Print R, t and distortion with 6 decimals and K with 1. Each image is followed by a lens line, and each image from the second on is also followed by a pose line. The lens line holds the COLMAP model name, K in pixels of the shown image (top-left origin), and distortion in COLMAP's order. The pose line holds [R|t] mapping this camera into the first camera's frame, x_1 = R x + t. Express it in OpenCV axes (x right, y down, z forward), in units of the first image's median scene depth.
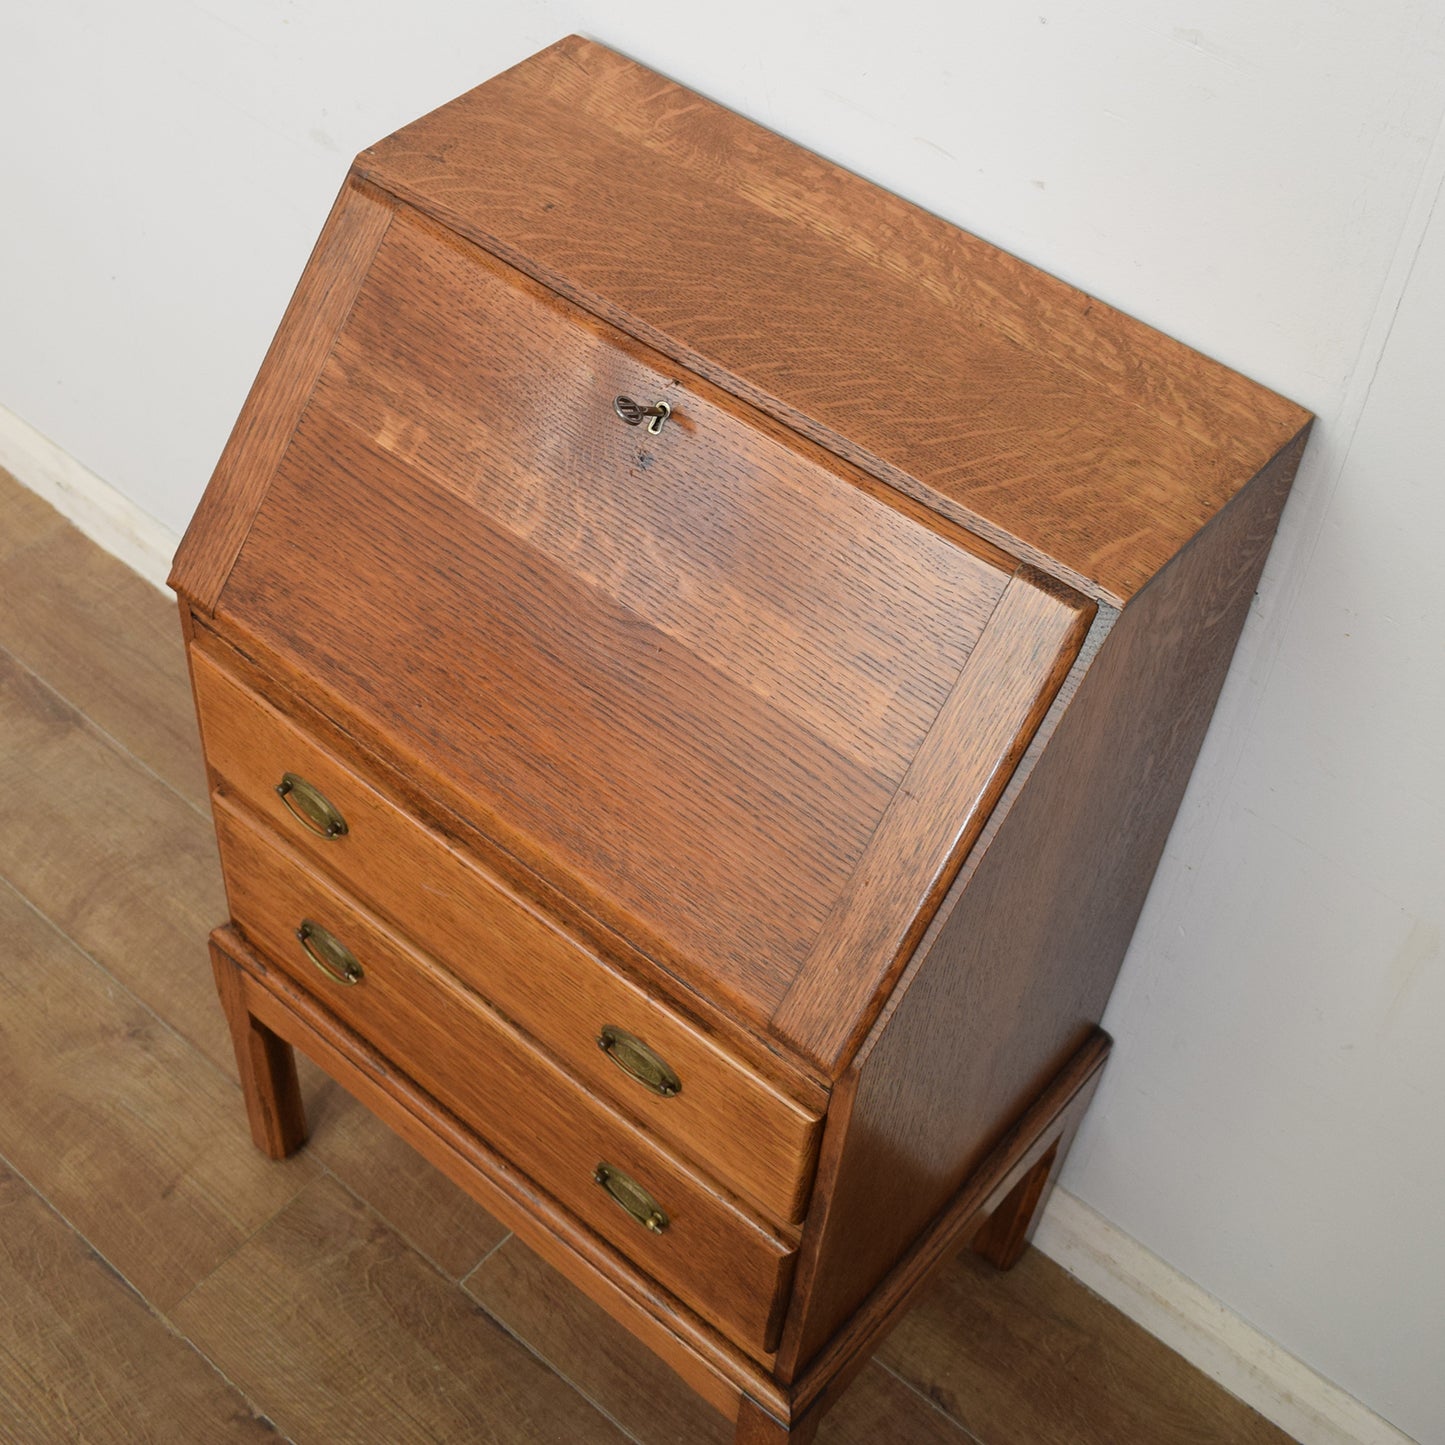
lens RADIAL K [[2097.8, 0, 735.2], [0, 2097.8, 550.4], [0, 0, 1]] dist [-0.085435, 0.000000]
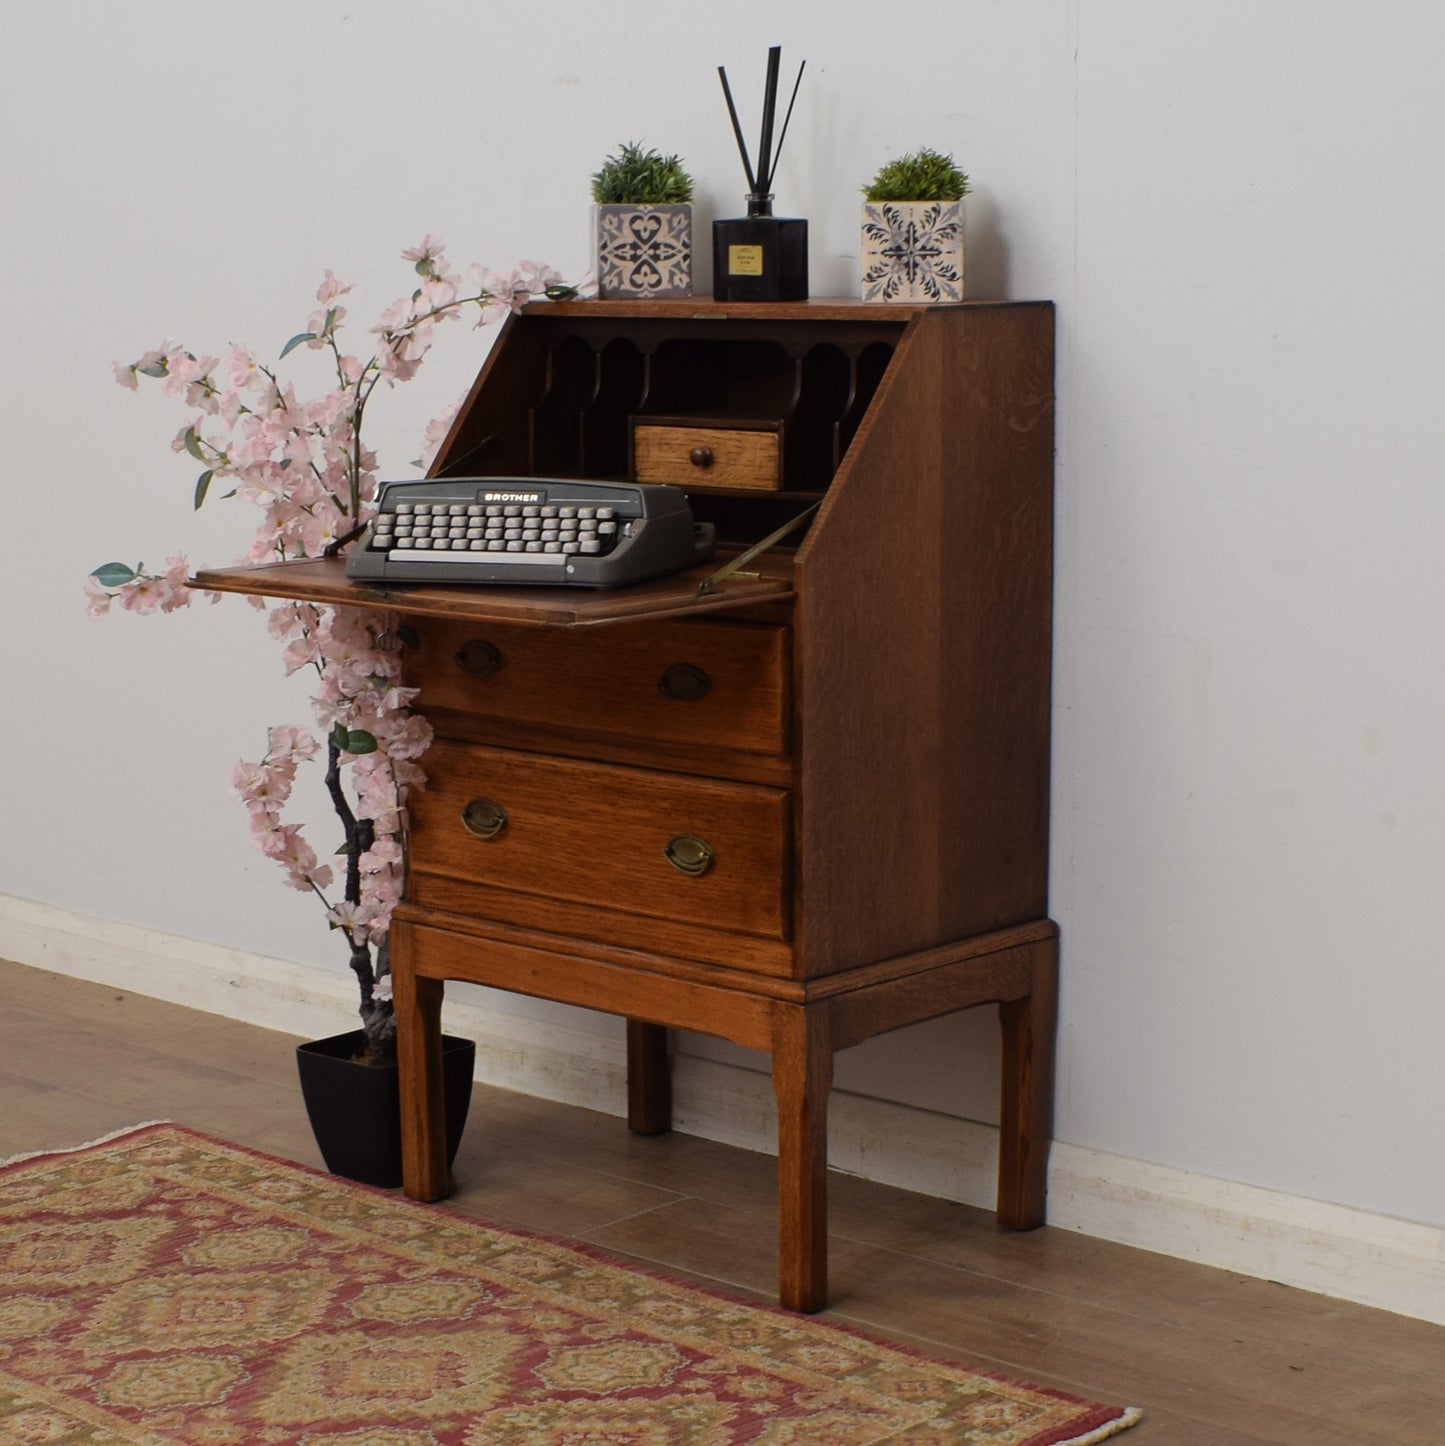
lens RADIAL K [[3136.1, 0, 736.7], [0, 3136.1, 884.9], [0, 0, 1]] dist [-0.068998, 0.000000]
pose [[0.996082, -0.068657, -0.055733, 0.113862], [0.027657, 0.840497, -0.541110, 1.644167], [0.083994, 0.537449, 0.839103, -0.912355]]
